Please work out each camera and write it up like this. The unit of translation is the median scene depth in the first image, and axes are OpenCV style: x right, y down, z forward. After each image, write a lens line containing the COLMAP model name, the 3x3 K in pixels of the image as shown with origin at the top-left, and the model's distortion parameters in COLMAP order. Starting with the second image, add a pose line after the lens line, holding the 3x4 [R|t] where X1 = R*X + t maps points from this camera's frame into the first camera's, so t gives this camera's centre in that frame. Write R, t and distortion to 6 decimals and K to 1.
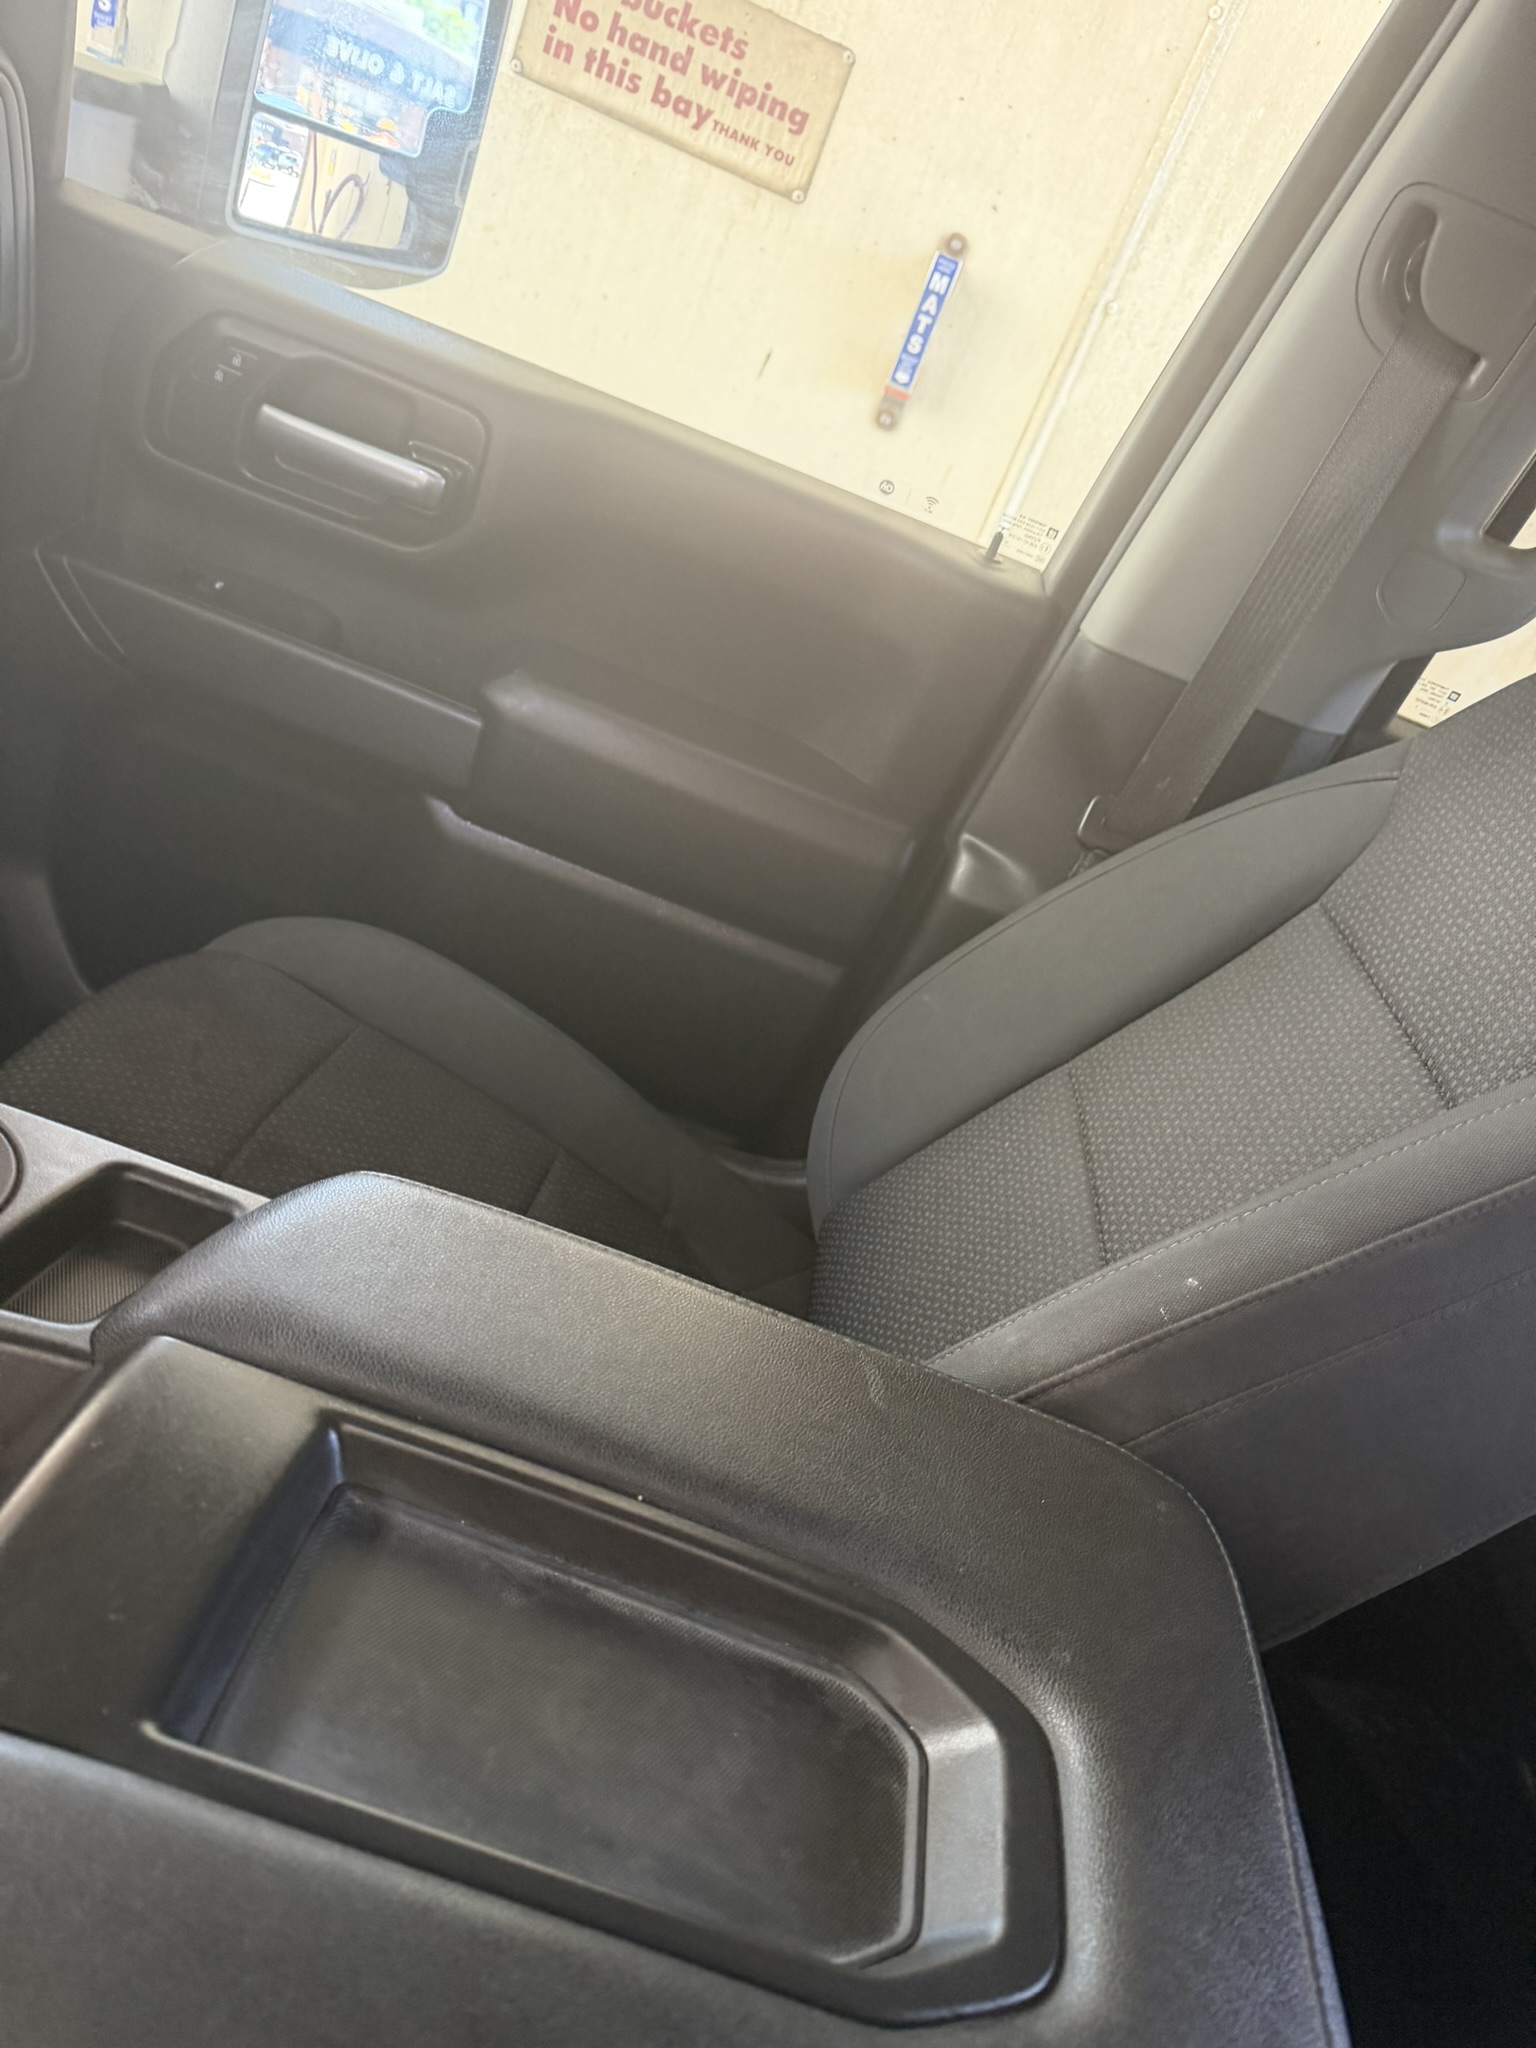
lens RADIAL K [[1538.6, 0, 768.0], [0, 1538.6, 1024.0], [0, 0, 1]] dist [0.036812, -0.033732]
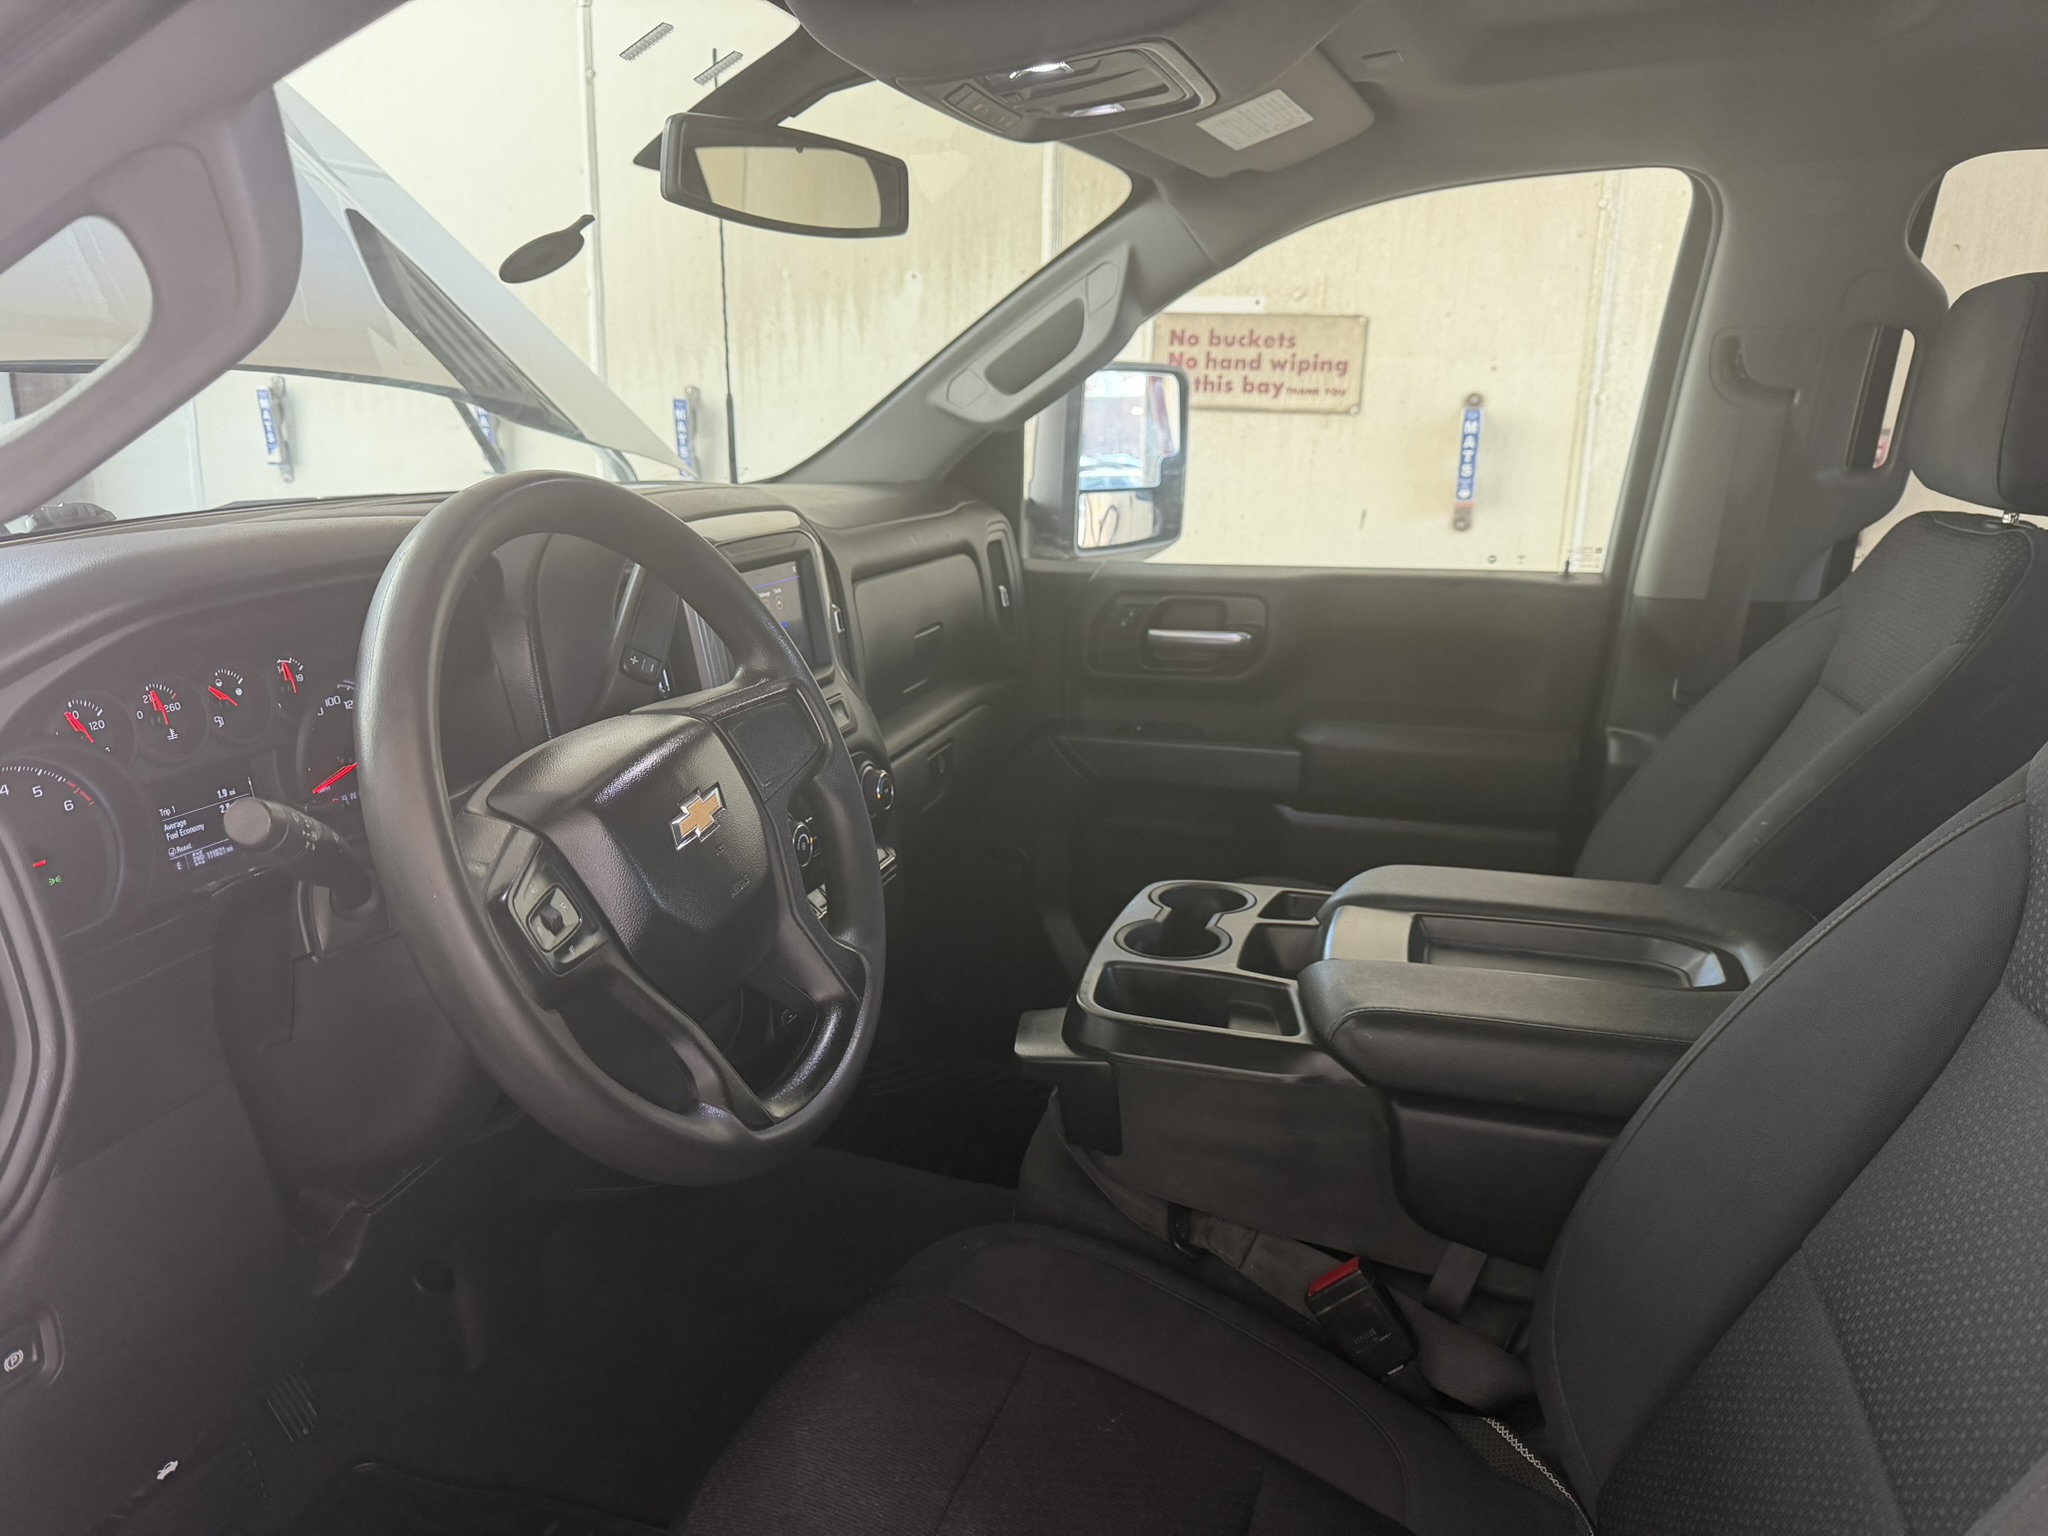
lens RADIAL K [[1571.0, 0, 1024.0], [0, 1571.0, 768.0], [0, 0, 1]] dist [0.198976, -0.459749]
pose [[0.930693, -0.300263, -0.208934, -0.060673], [0.232567, 0.926564, -0.295620, 0.155010], [0.282354, 0.226540, 0.932178, -0.427440]]
